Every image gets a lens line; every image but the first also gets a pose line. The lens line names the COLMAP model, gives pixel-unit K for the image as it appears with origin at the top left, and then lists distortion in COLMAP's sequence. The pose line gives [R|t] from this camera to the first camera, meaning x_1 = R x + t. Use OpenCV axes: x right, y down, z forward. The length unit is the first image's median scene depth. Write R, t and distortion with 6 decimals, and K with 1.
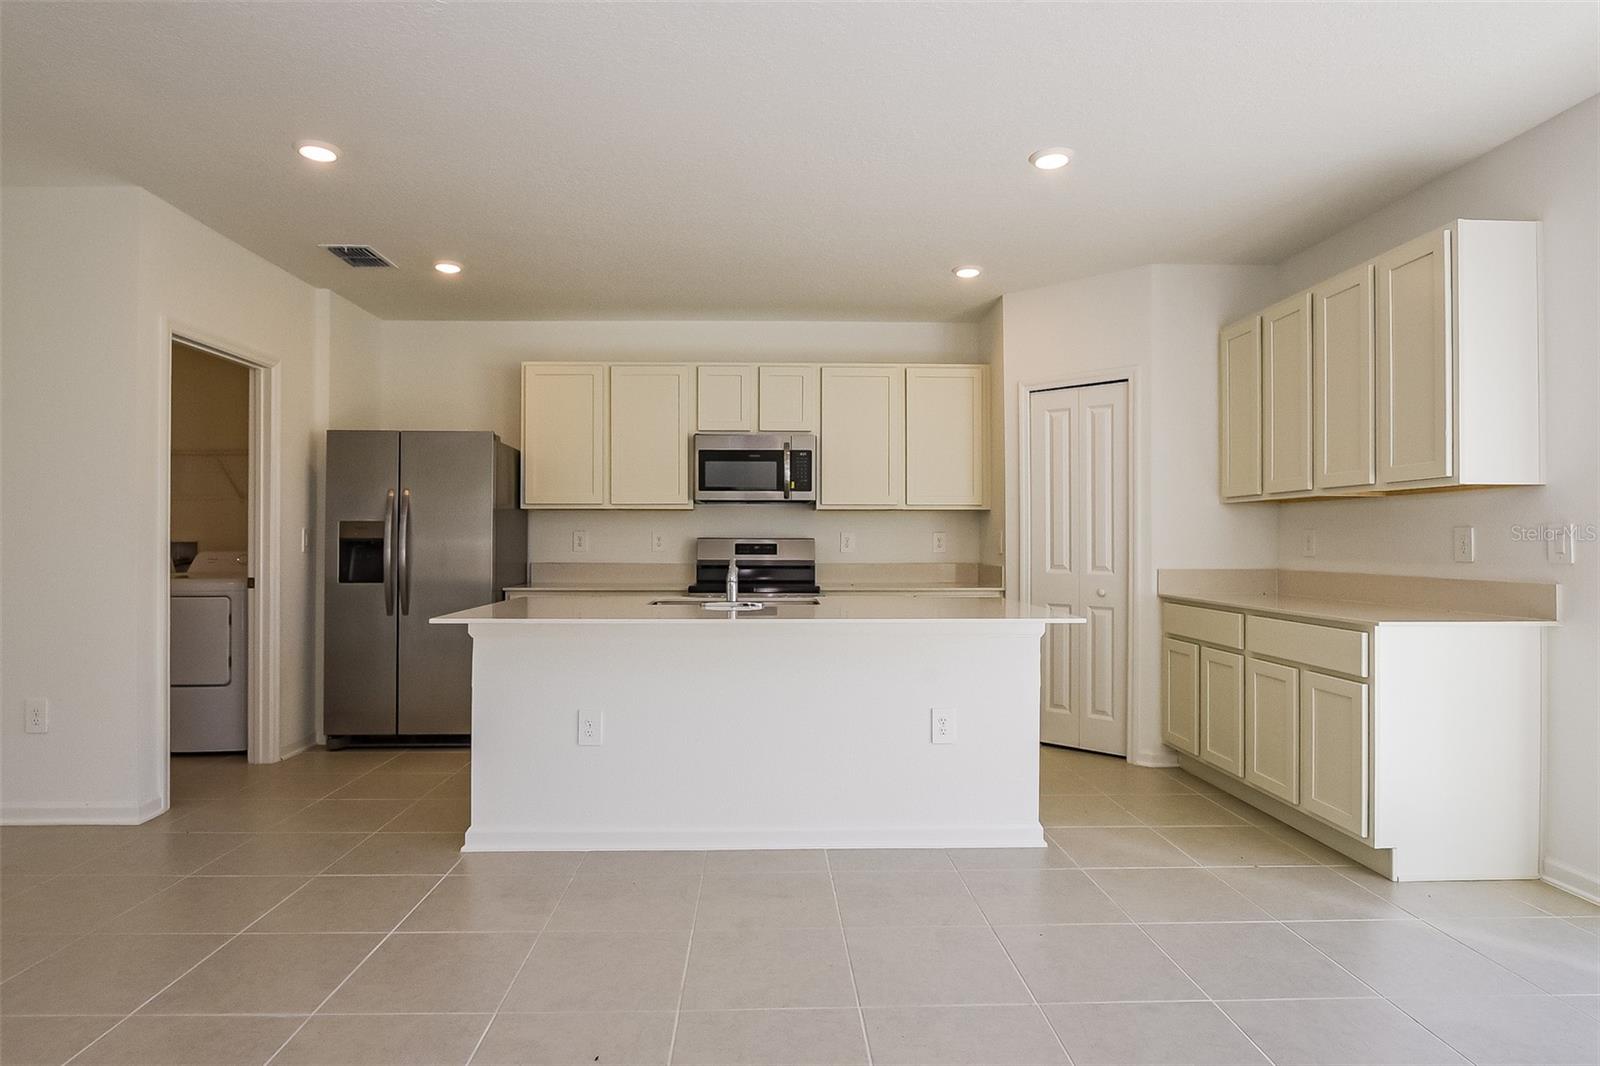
lens RADIAL K [[863.4, 0, 811.4], [0, 863.4, 529.9], [0, 0, 1]] dist [-0.006459, 0.000279]
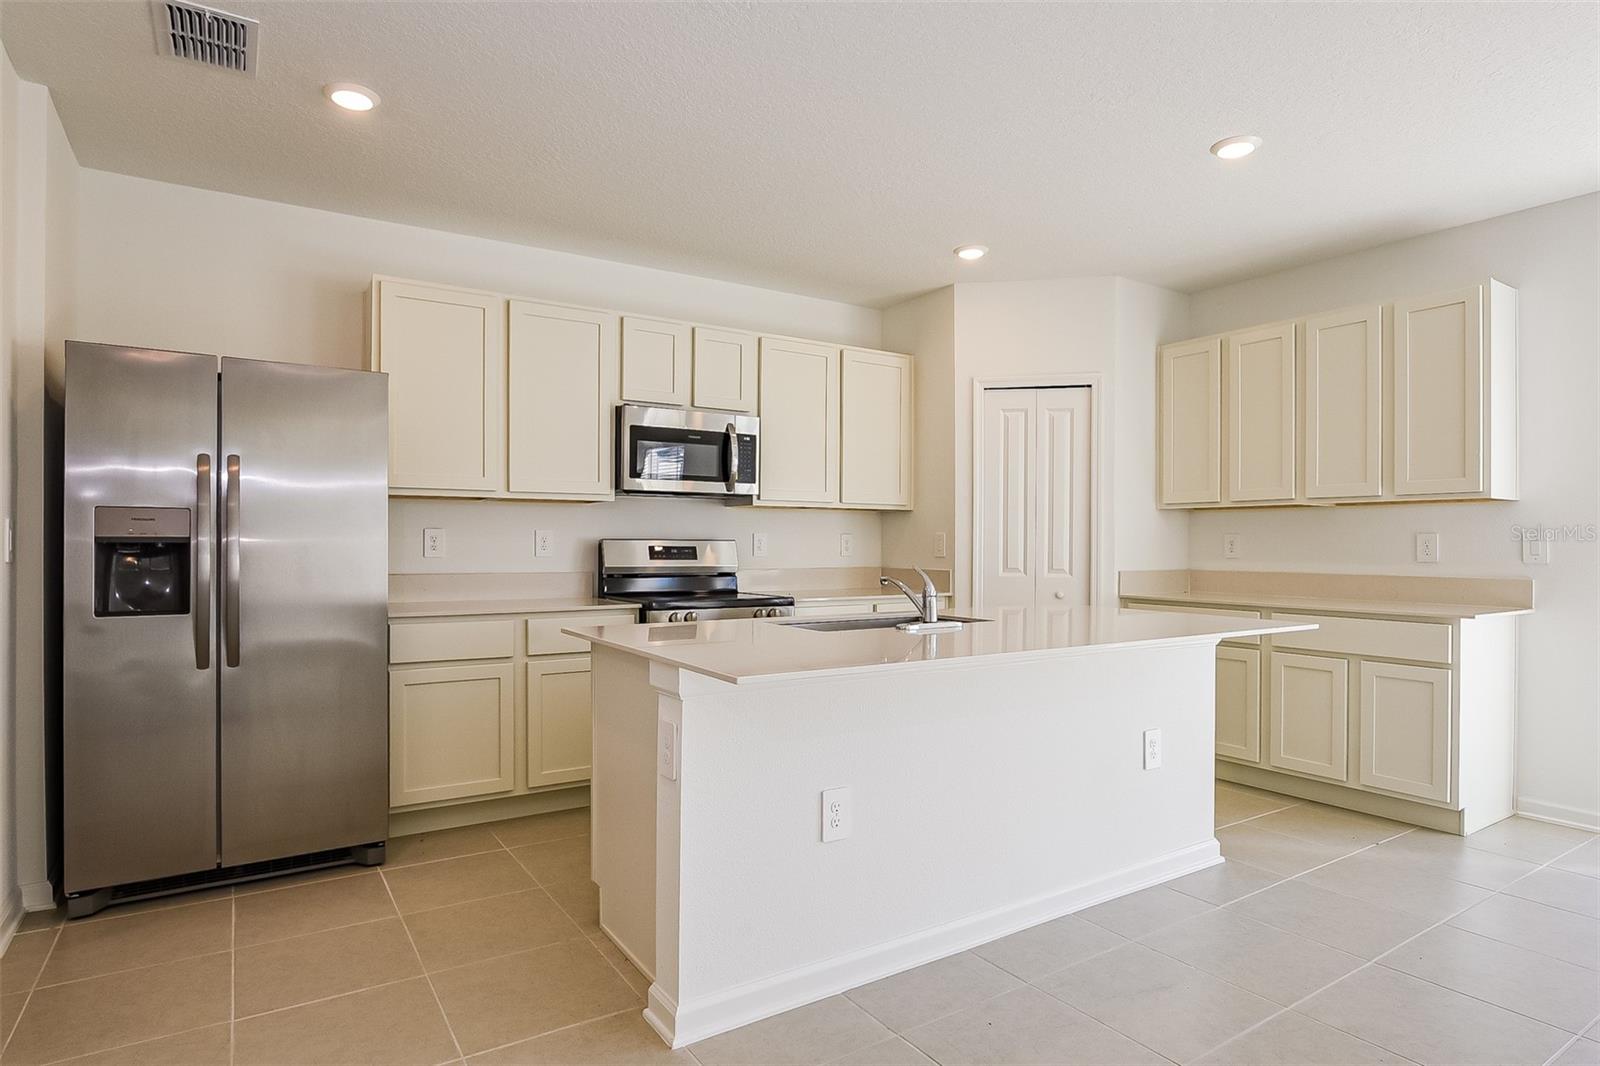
lens RADIAL K [[863.4, 0, 797.8], [0, 863.4, 538.6], [0, 0, 1]] dist [-0.006459, 0.000279]
pose [[0.860272, 0.004202, 0.509818, -0.435252], [-0.009213, 0.999931, 0.007305, 0.002118], [-0.509752, -0.010981, 0.860251, 0.286725]]
